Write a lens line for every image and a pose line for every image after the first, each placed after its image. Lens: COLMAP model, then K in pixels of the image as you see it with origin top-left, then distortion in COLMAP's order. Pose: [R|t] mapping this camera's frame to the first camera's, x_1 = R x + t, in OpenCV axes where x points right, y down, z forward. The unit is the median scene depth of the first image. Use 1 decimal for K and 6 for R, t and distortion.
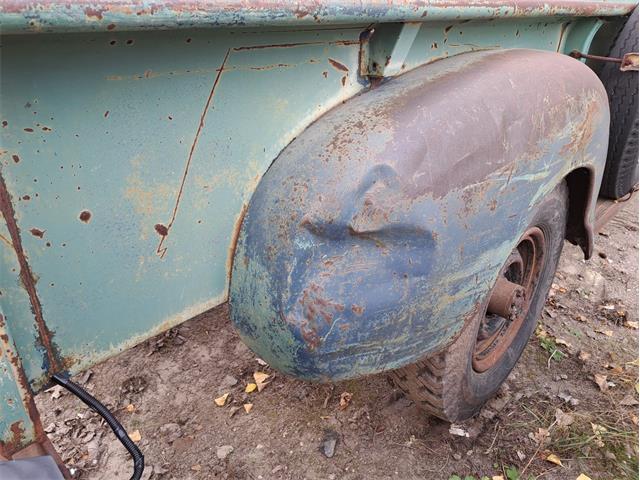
lens RADIAL K [[465.7, 0, 315.6], [0, 465.7, 238.1], [0, 0, 1]] dist [0.055152, -0.044044]
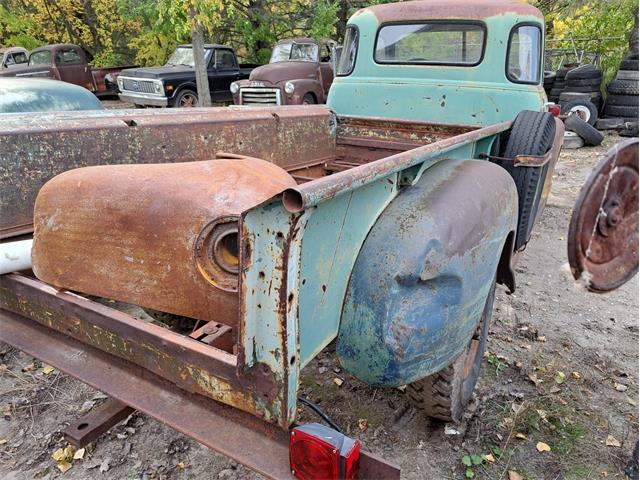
lens RADIAL K [[465.7, 0, 323.3], [0, 465.7, 243.4], [0, 0, 1]] dist [0.055152, -0.044044]
pose [[0.966194, -0.073141, 0.247224, -0.428152], [0.106553, 0.986472, -0.124580, 0.017329], [-0.234768, 0.146711, 0.960916, -0.343744]]
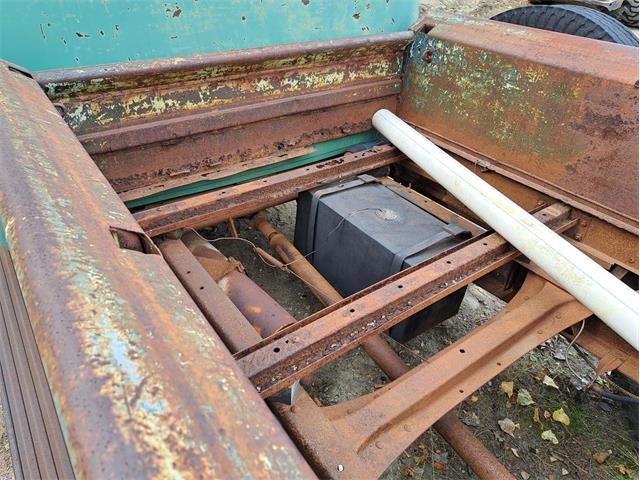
lens RADIAL K [[465.7, 0, 320.6], [0, 465.7, 238.1], [0, 0, 1]] dist [0.055152, -0.044044]
pose [[0.172240, -0.569039, 0.804070, -0.335639], [0.426533, 0.778861, 0.459831, -1.100927], [-0.887921, 0.263761, 0.376865, 1.660690]]
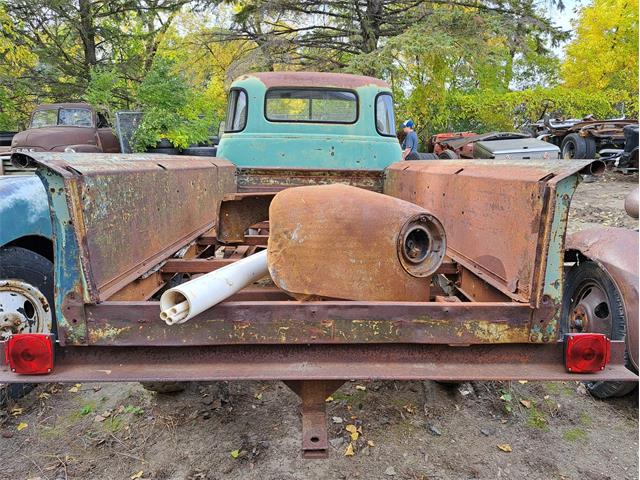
lens RADIAL K [[465.7, 0, 320.9], [0, 465.7, 241.6], [0, 0, 1]] dist [0.055152, -0.044044]
pose [[0.692604, -0.141389, 0.707325, -1.480293], [0.336830, 0.930517, -0.143816, -0.028130], [-0.637844, 0.337856, 0.692104, -0.013269]]
